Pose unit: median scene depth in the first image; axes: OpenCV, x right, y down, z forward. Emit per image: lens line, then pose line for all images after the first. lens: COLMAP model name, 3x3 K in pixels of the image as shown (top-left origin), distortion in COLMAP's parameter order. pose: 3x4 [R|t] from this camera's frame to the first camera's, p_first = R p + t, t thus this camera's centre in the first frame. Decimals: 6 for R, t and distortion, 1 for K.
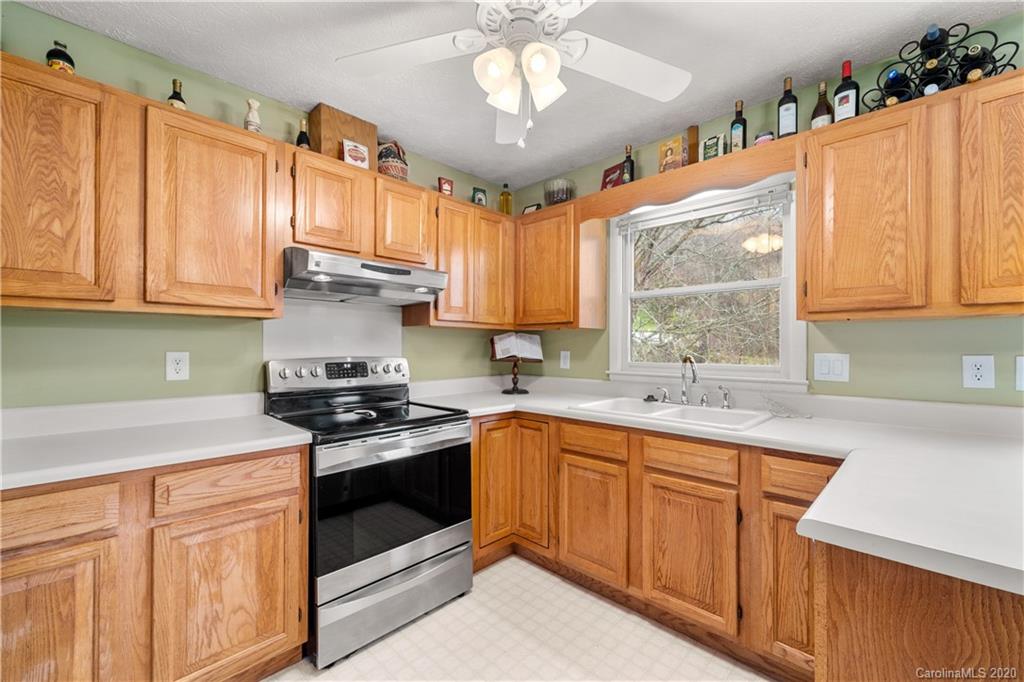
lens RADIAL K [[420.0, 0, 514.1], [0, 420.0, 345.2], [0, 0, 1]] dist [0.001156, -0.000950]
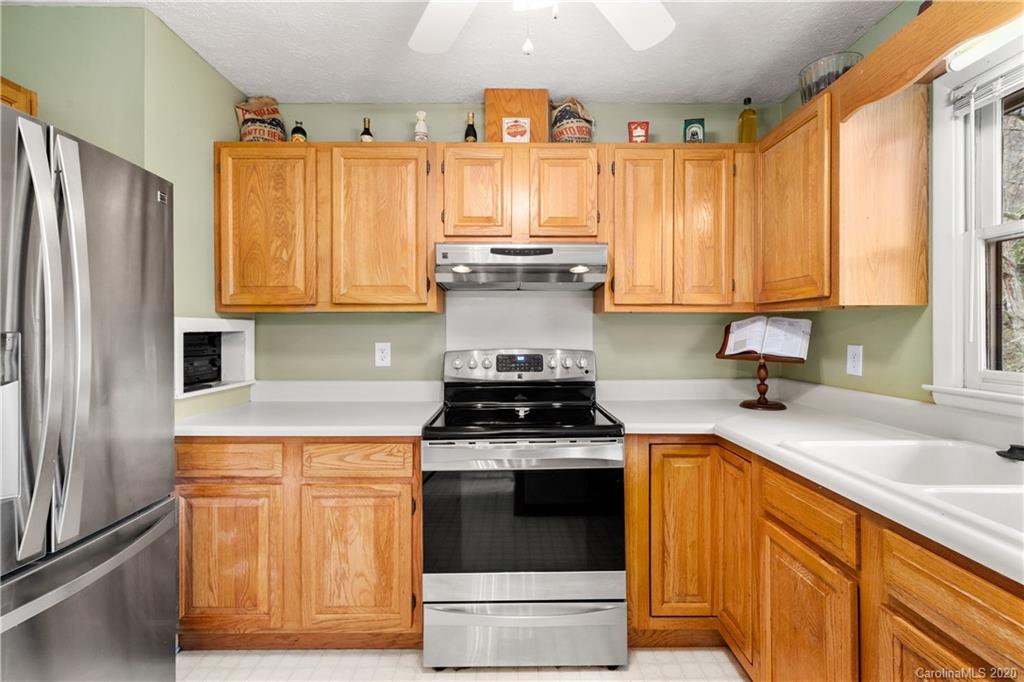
lens RADIAL K [[457.1, 0, 510.9], [0, 457.1, 331.5], [0, 0, 1]] dist [0.003218, -0.000176]
pose [[0.703738, -0.005692, -0.710437, 0.332562], [0.005875, 0.999980, -0.002192, -0.009735], [0.710436, -0.002631, 0.703757, 0.288704]]
